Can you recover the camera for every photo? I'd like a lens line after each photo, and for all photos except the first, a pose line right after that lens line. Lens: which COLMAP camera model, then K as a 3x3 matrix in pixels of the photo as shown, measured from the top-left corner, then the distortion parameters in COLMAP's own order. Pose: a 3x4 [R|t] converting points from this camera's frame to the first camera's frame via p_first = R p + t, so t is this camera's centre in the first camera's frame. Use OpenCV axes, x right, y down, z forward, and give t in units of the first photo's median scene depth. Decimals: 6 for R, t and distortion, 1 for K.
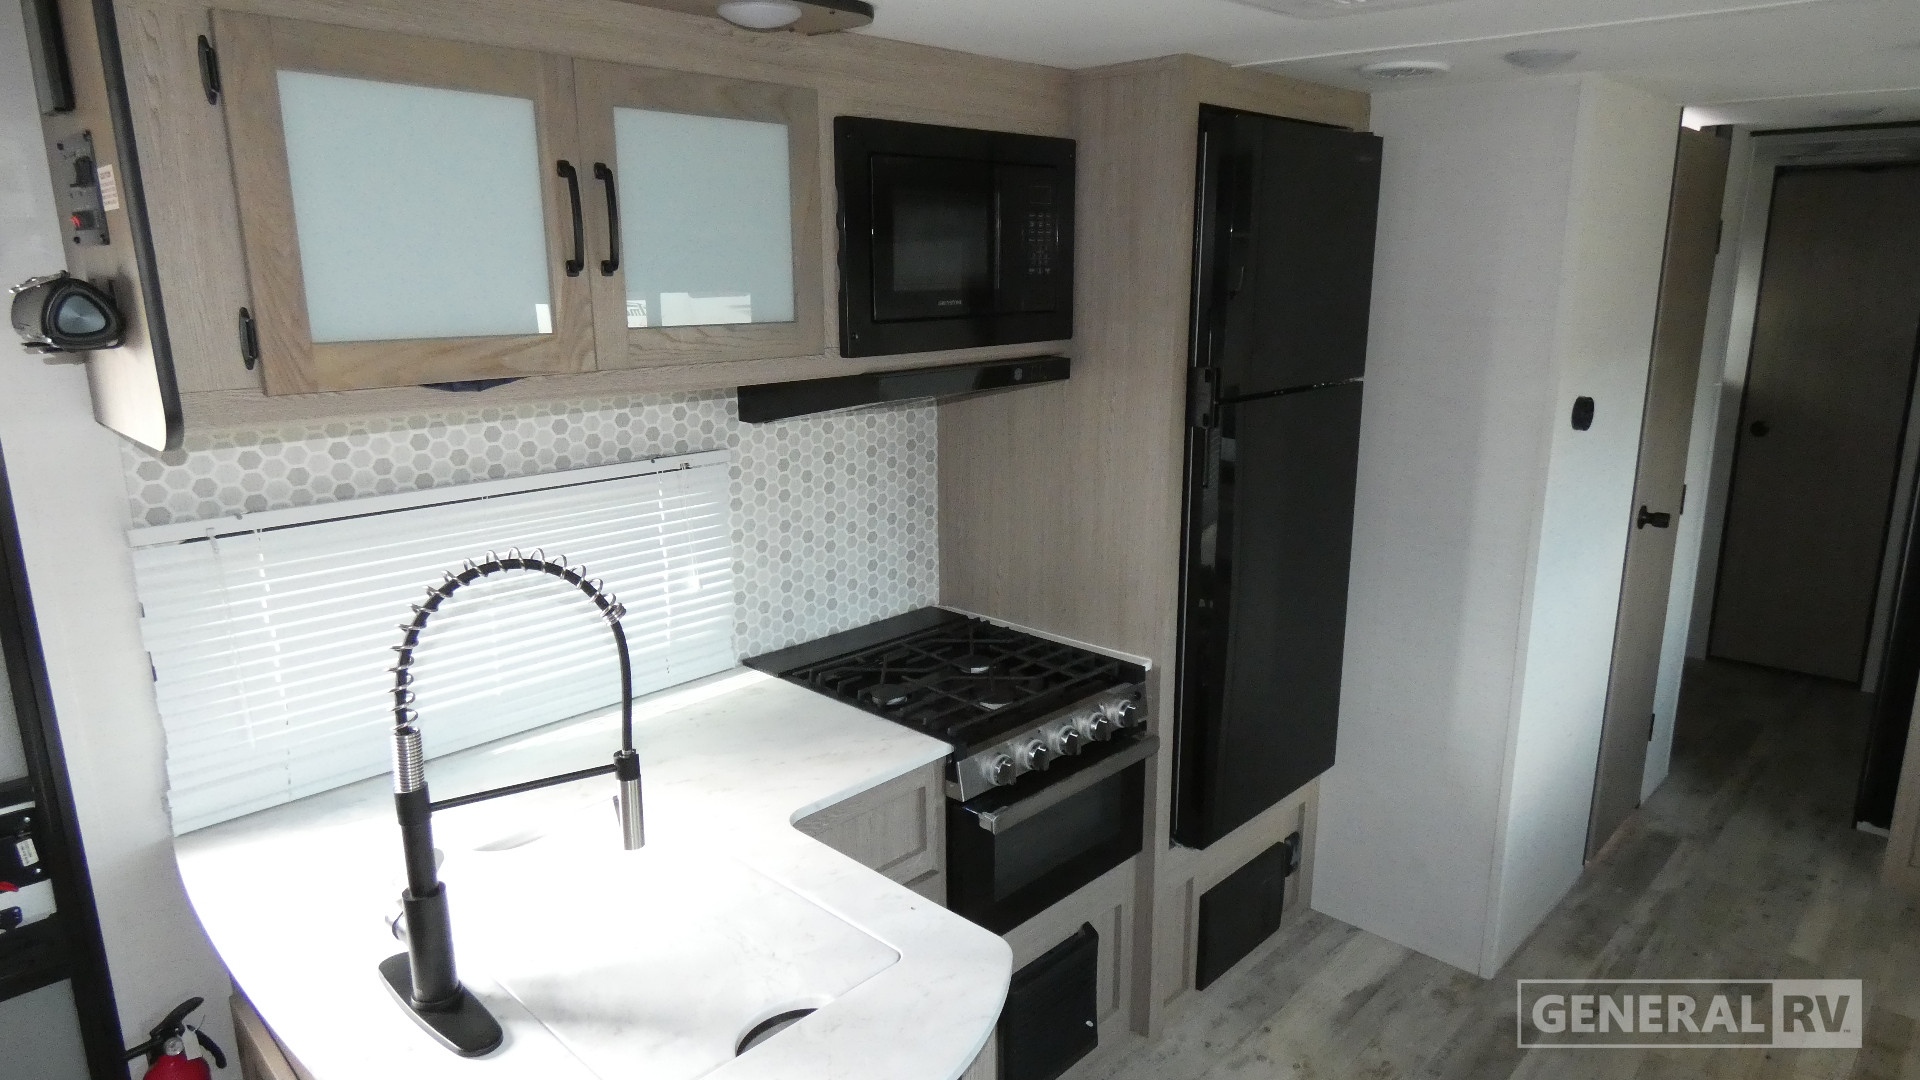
lens RADIAL K [[1160.4, 0, 960.0], [0, 1160.4, 540.0], [0, 0, 1]] dist [0.002209, -0.020579]
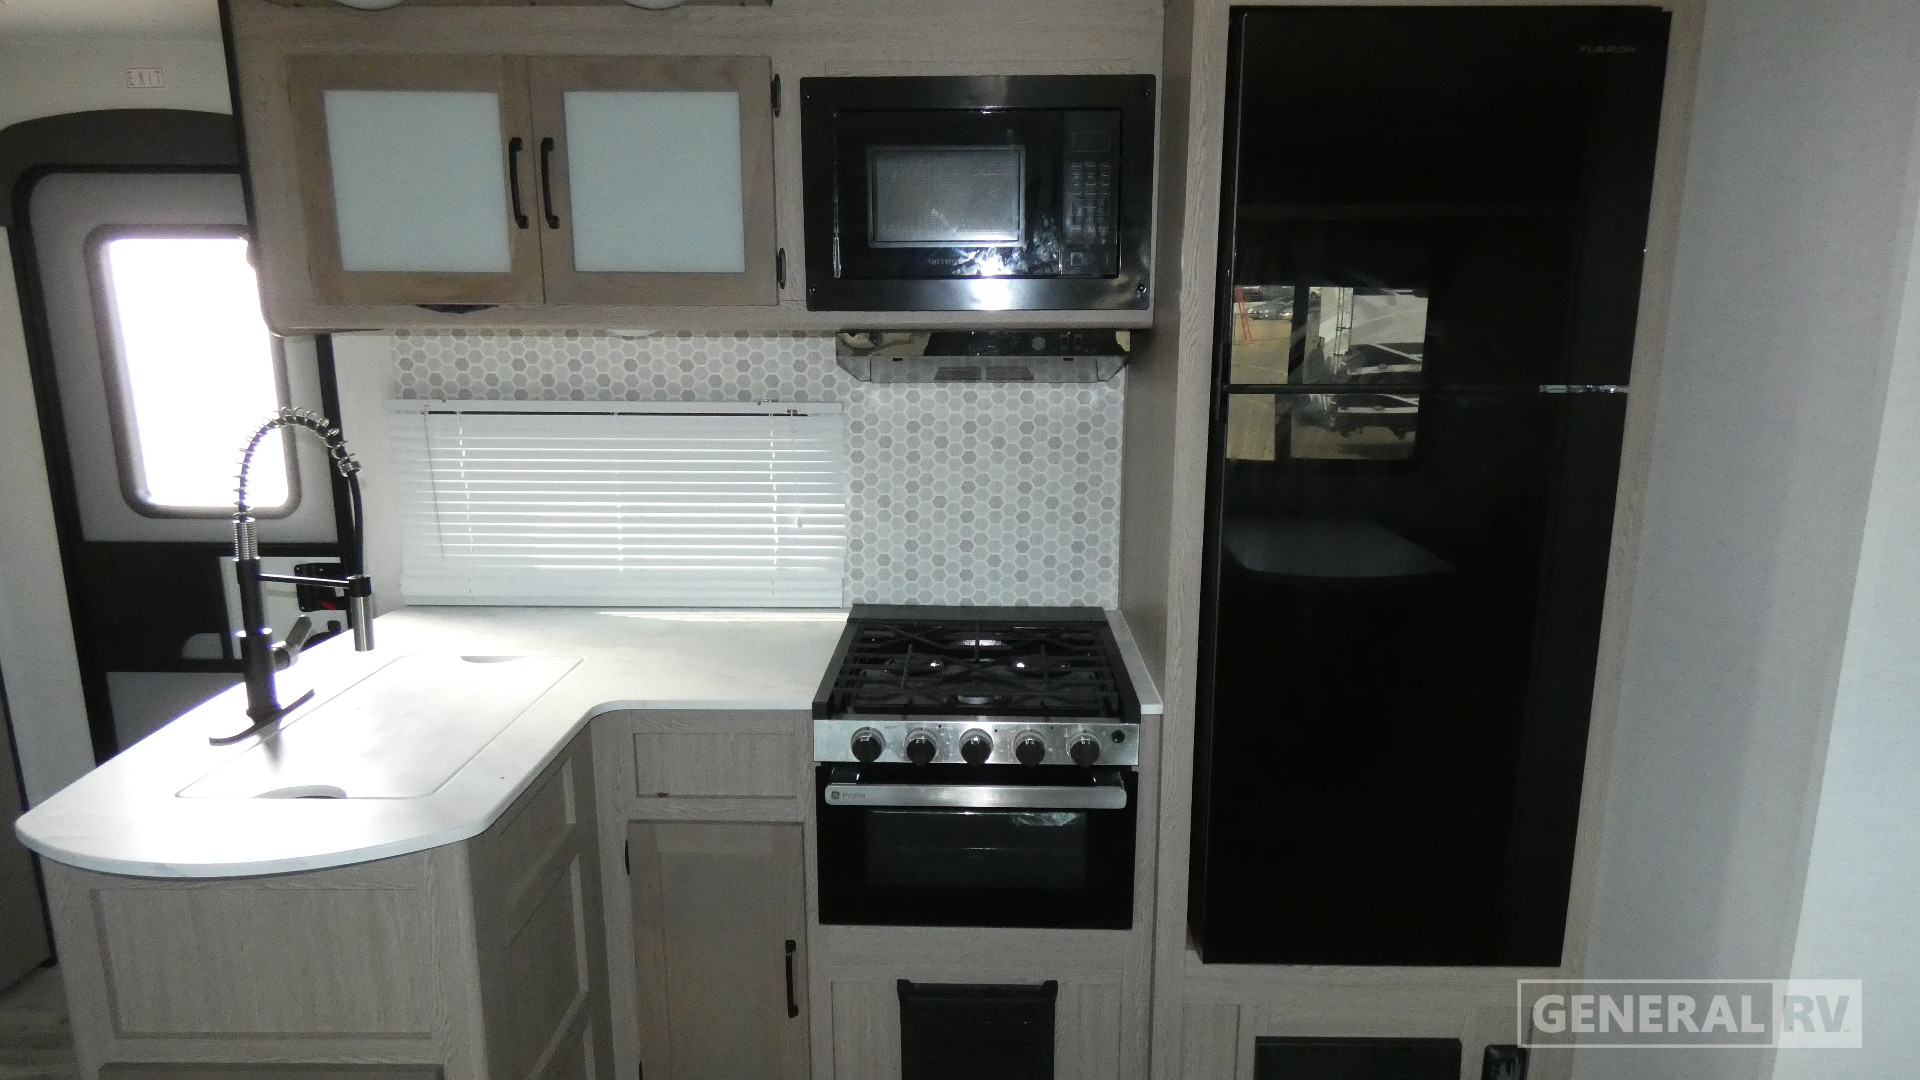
lens RADIAL K [[1160.4, 0, 960.0], [0, 1160.4, 540.0], [0, 0, 1]] dist [0.002209, -0.020579]
pose [[0.674915, 0.158814, -0.720603, 0.692562], [-0.176438, 0.982970, 0.051386, -0.028402], [0.716491, 0.092460, 0.691441, 0.351913]]
